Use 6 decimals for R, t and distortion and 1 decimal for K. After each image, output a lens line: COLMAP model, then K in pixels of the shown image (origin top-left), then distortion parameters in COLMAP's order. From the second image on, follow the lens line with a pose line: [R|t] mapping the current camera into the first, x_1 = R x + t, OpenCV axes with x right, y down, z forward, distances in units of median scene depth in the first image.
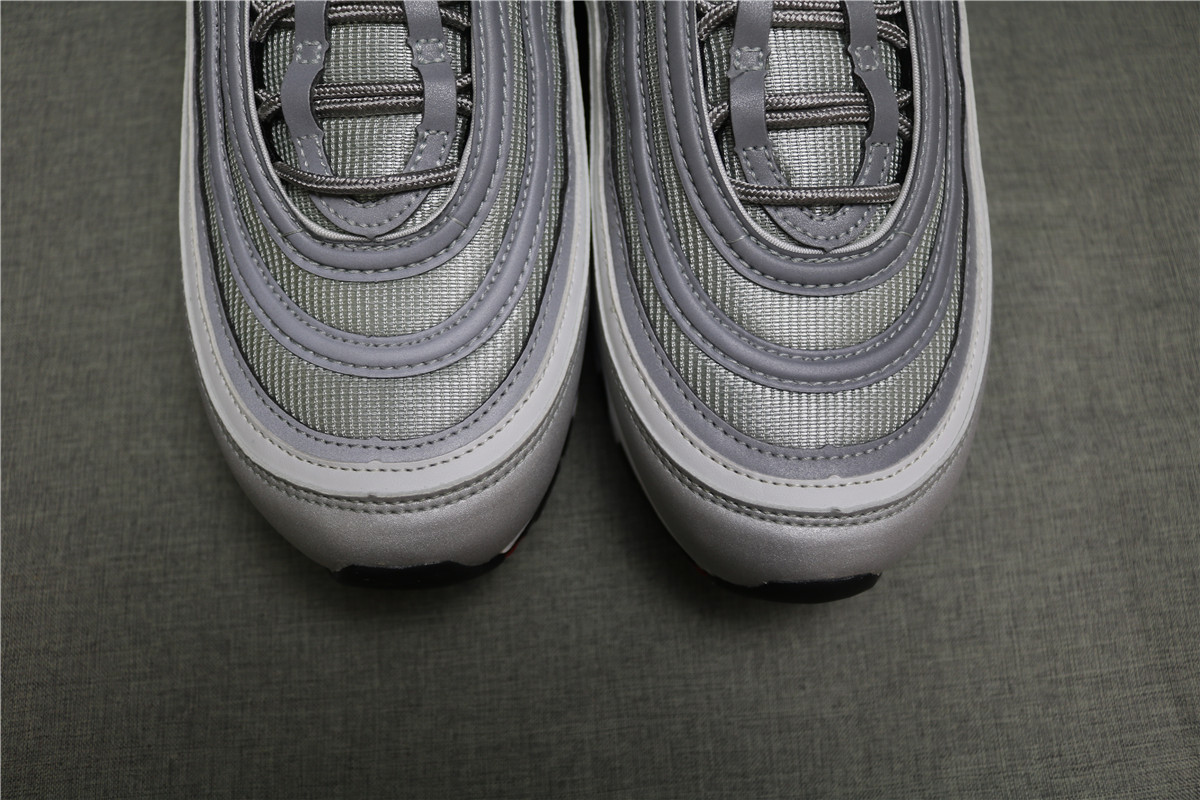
lens RADIAL K [[956.4, 0, 582.5], [0, 956.4, 398.1], [0, 0, 1]] dist [-0.168765, 0.117079]
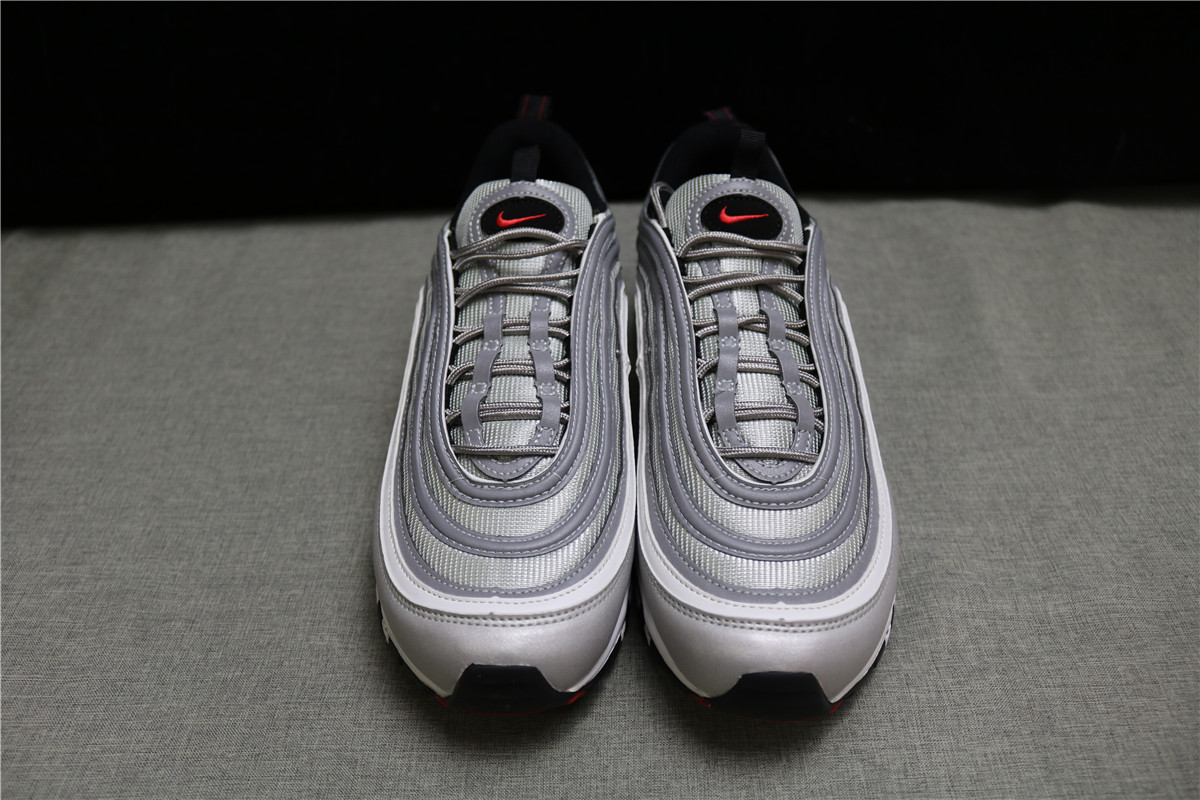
lens RADIAL K [[956.4, 0, 582.5], [0, 956.4, 398.1], [0, 0, 1]] dist [-0.168765, 0.117079]
pose [[0.995428, 0.024782, -0.092248, 0.057539], [-0.074019, 0.810547, -0.580977, 0.576543], [0.060373, 0.585149, 0.808675, -0.377011]]
